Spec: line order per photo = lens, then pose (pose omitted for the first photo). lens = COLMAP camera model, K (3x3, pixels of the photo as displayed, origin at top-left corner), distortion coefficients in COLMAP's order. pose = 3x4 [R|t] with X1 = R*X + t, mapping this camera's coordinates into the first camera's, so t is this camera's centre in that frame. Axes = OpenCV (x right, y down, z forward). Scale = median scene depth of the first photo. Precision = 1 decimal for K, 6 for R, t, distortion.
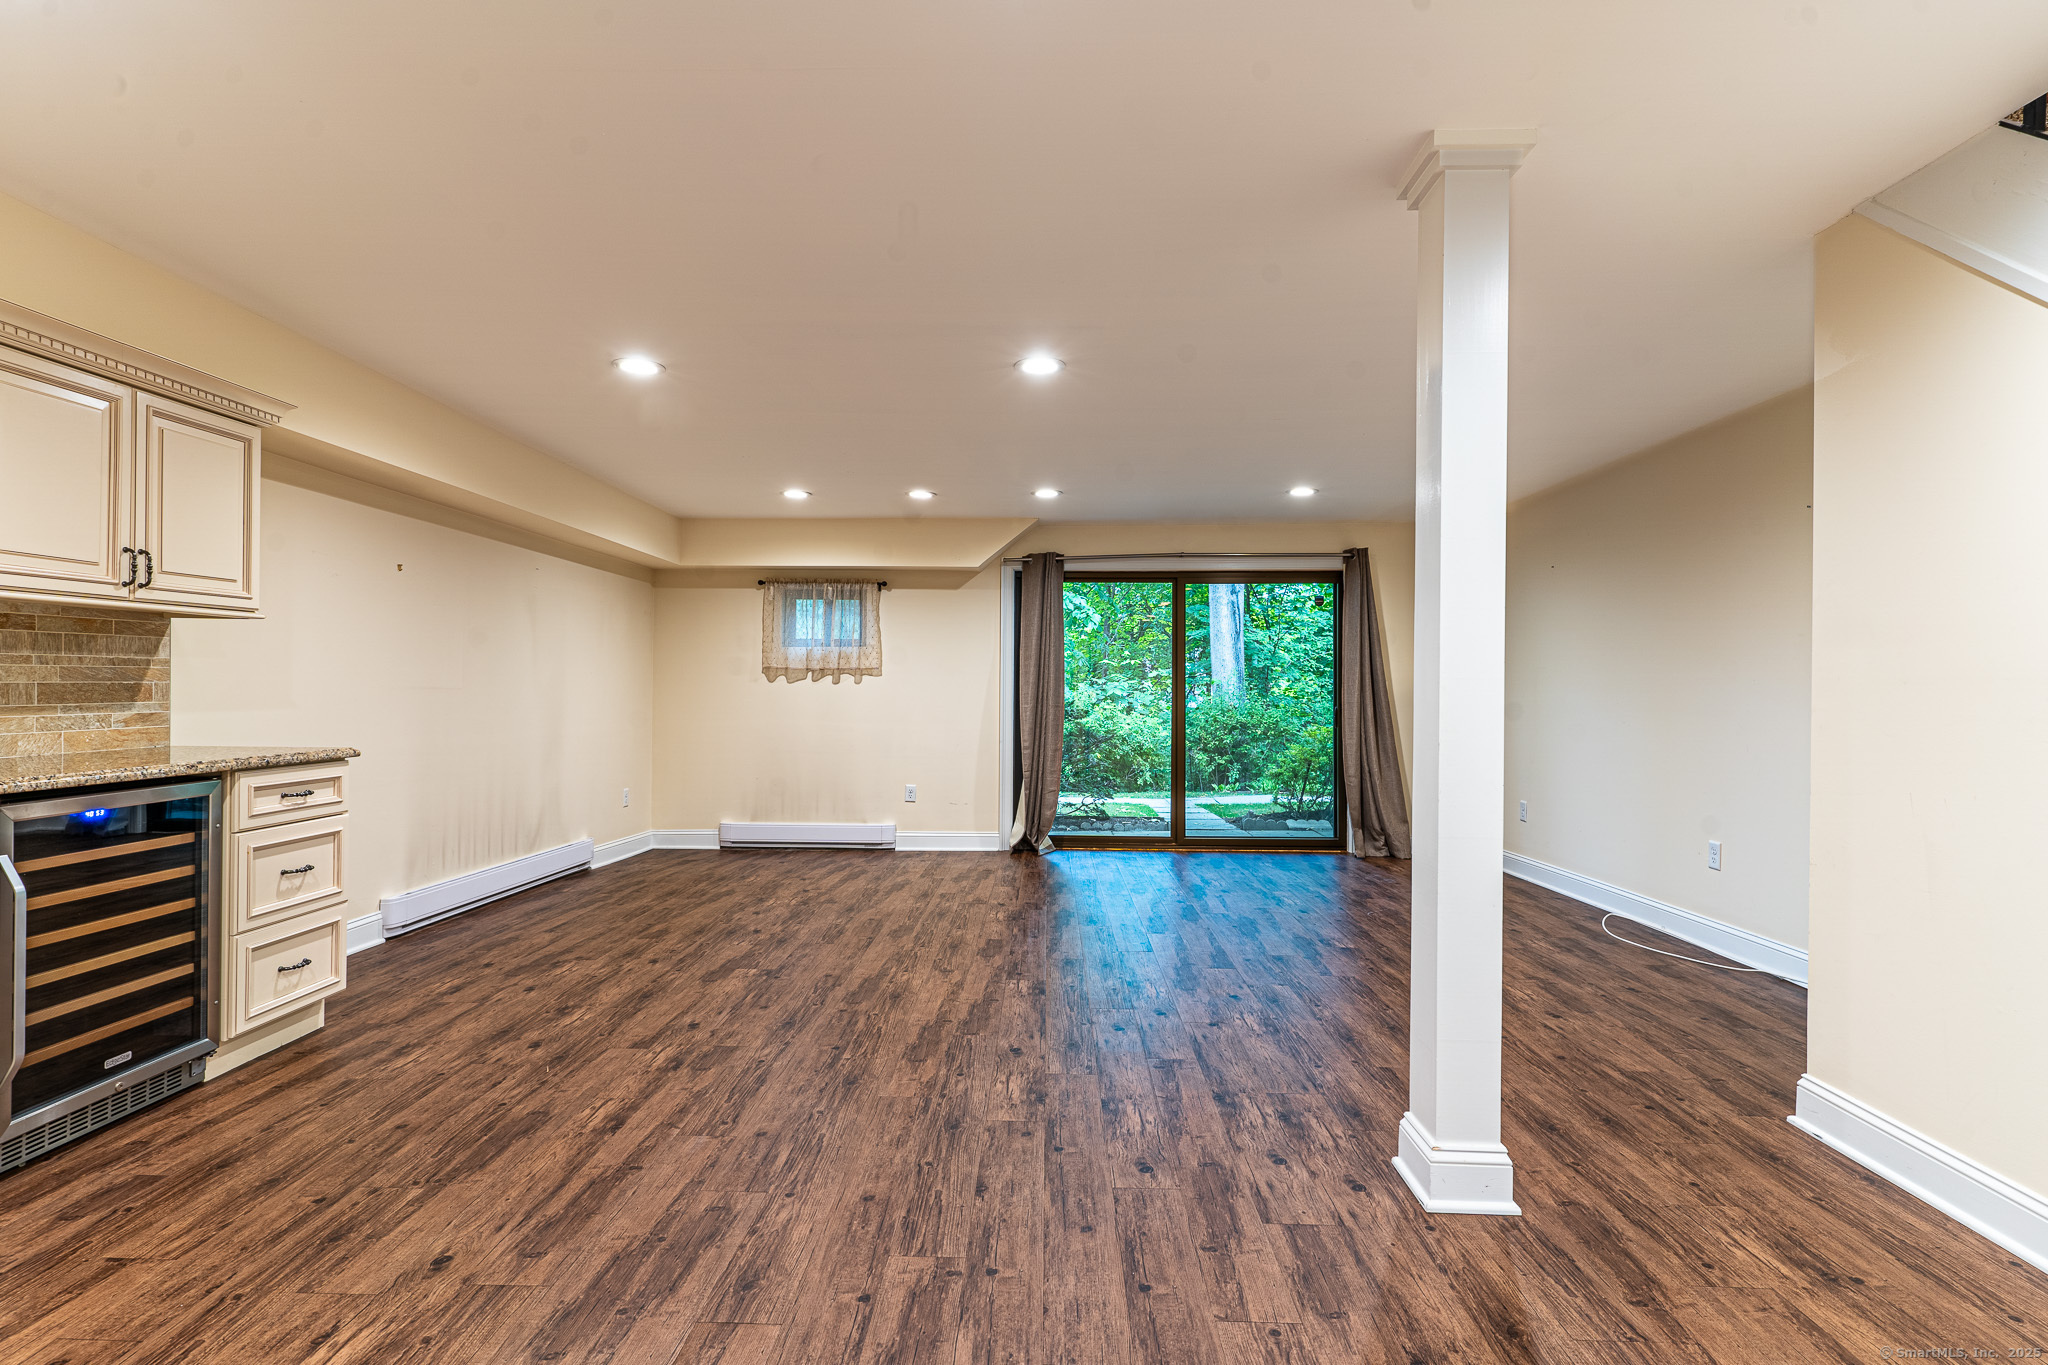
lens RADIAL K [[1009.7, 0, 1024.0], [0, 1009.7, 682.5], [0, 0, 1]] dist [0.003639, -0.000963]
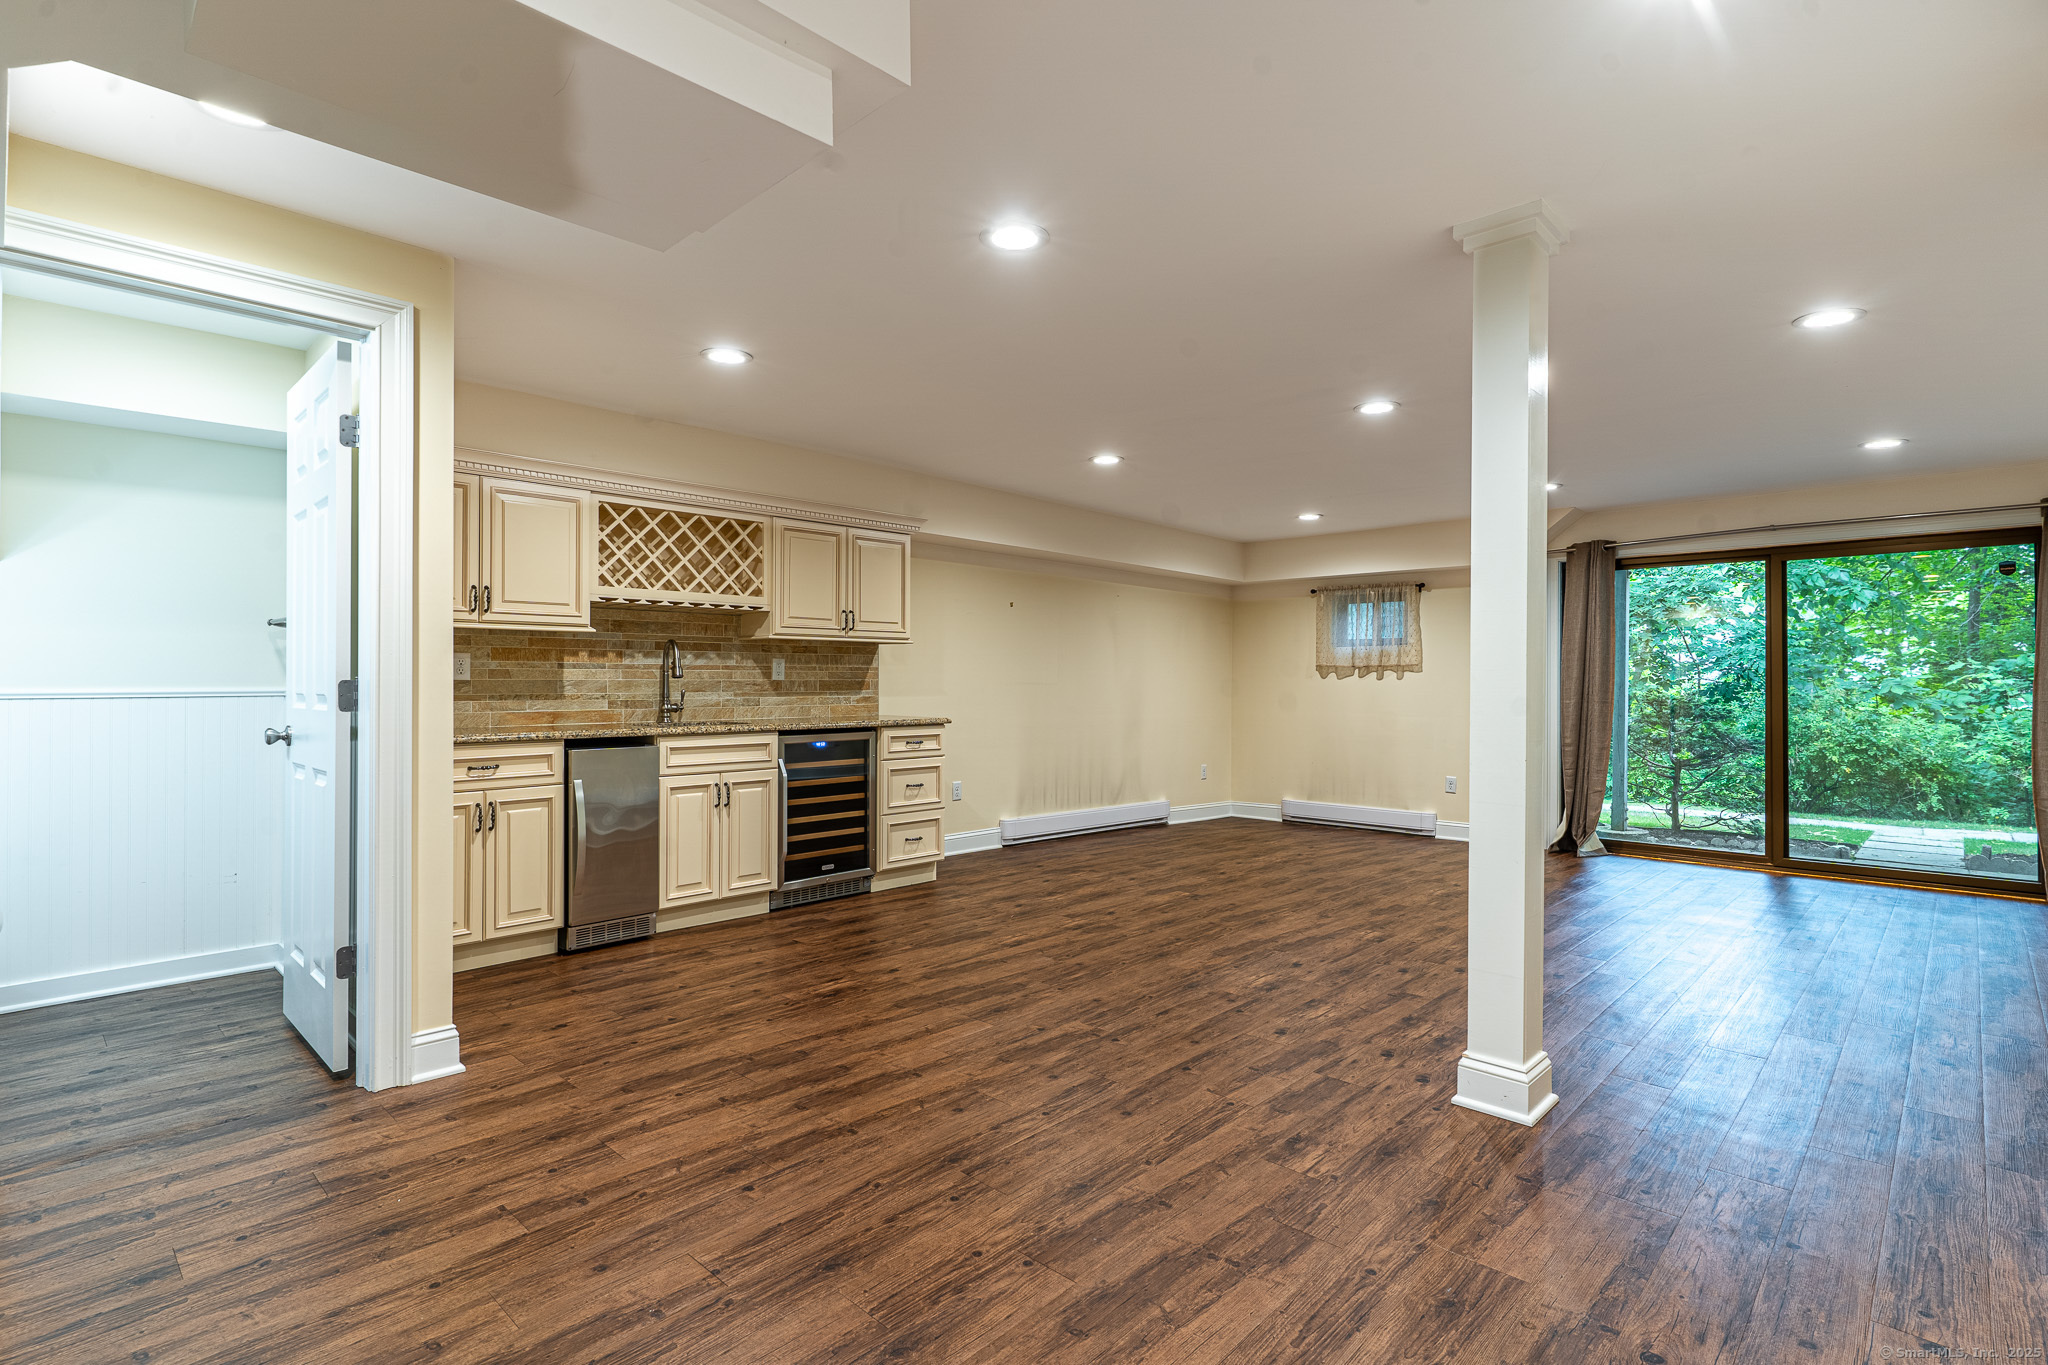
lens RADIAL K [[995.2, 0, 972.7], [0, 995.2, 674.6], [0, 0, 1]] dist [0.003925, 0.000063]
pose [[0.724891, -0.008321, -0.688814, 0.539816], [0.004066, 0.999961, -0.007801, 0.005272], [0.688852, 0.002854, 0.724896, -0.188351]]
